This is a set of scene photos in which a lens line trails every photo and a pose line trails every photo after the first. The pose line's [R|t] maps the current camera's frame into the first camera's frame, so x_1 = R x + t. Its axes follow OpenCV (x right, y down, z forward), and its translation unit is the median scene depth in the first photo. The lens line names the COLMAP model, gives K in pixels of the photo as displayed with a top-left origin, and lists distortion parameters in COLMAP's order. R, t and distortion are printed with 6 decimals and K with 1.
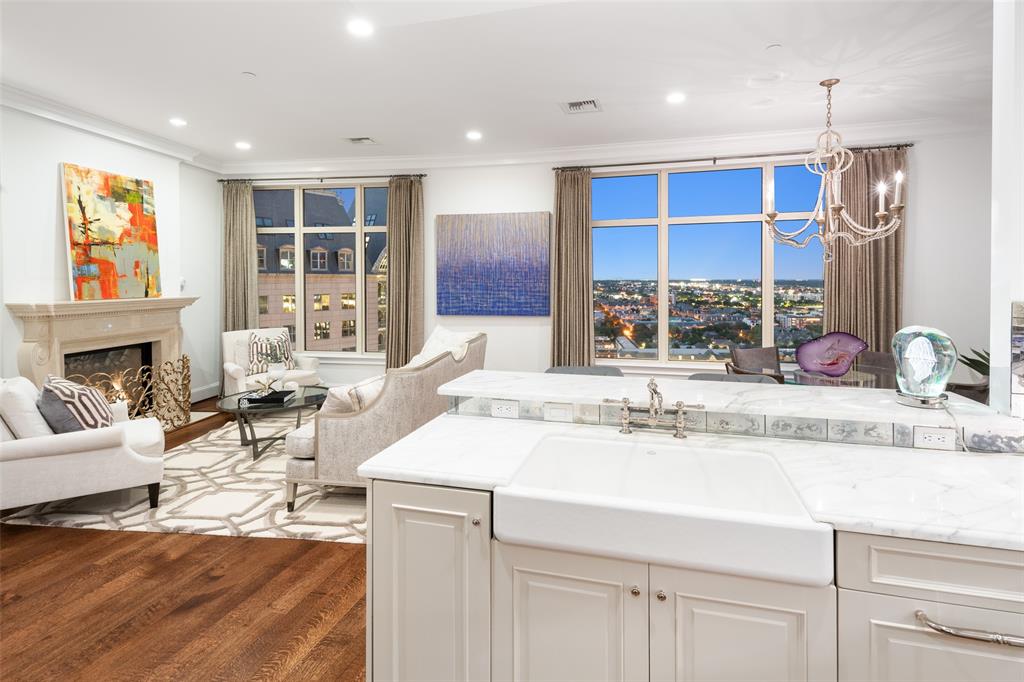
lens RADIAL K [[493.2, 0, 520.3], [0, 493.2, 285.2], [0, 0, 1]] dist [0.004618, 0.000802]
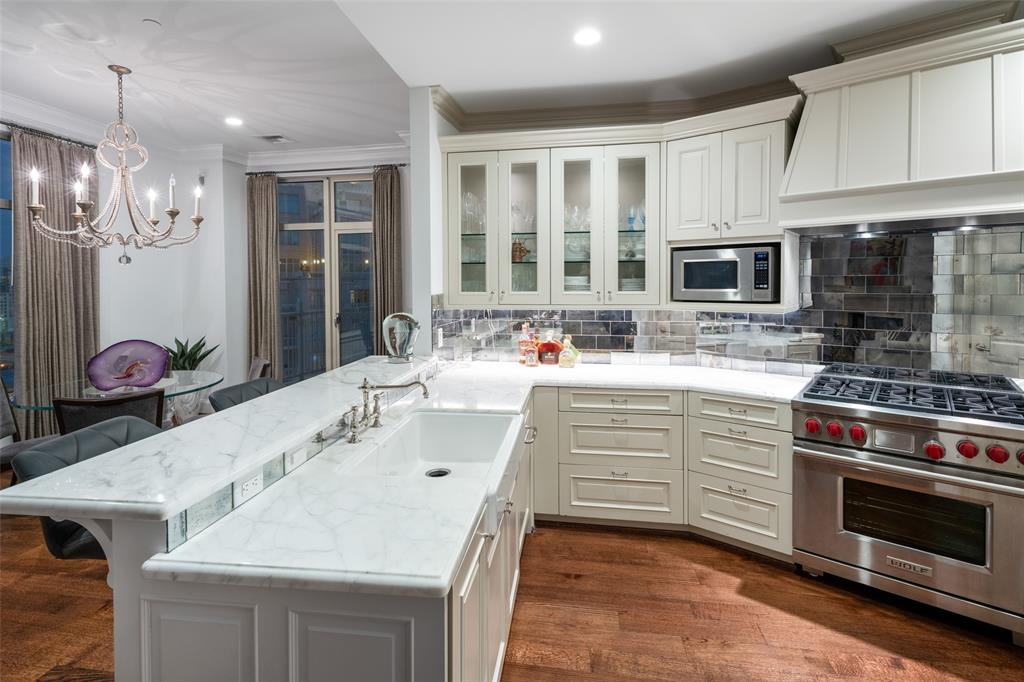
lens RADIAL K [[489.2, 0, 511.9], [0, 489.2, 290.3], [0, 0, 1]] dist [0.049363, -0.020810]
pose [[-0.123390, -0.014165, 0.992257, -0.261960], [0.014627, 0.999764, 0.016091, -0.004650], [-0.992250, 0.016500, -0.123153, 0.270368]]
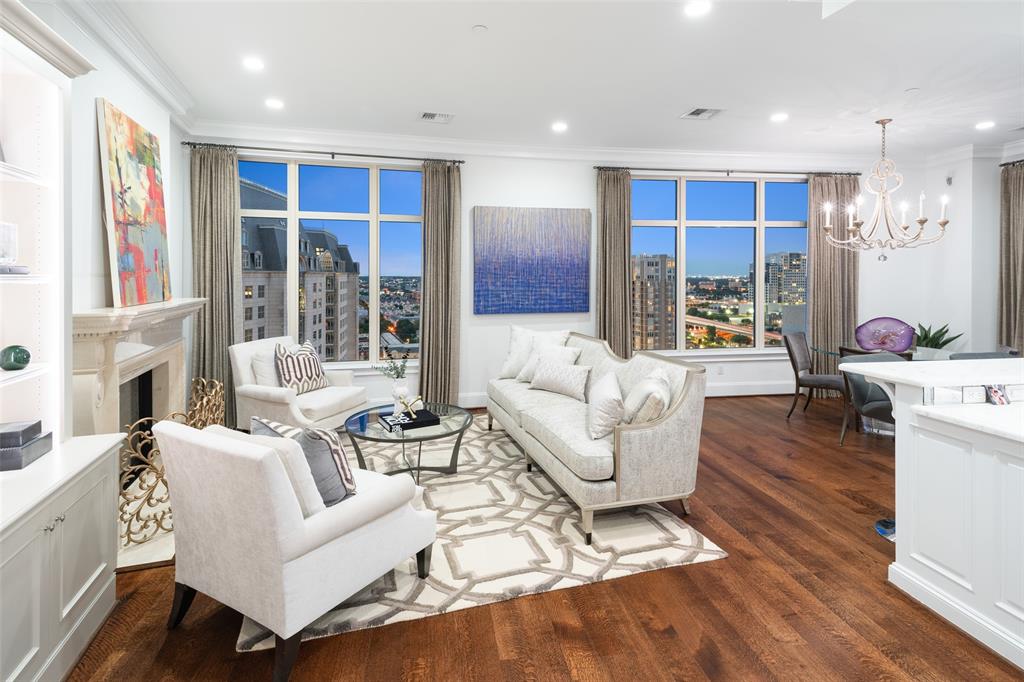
lens RADIAL K [[493.8, 0, 493.6], [0, 493.8, 278.9], [0, 0, 1]] dist [0.011738, -0.000411]
pose [[0.921528, -0.000984, 0.388312, -0.530482], [0.002270, 0.999993, -0.002852, -0.003347], [-0.388306, 0.003510, 0.921524, 0.144457]]
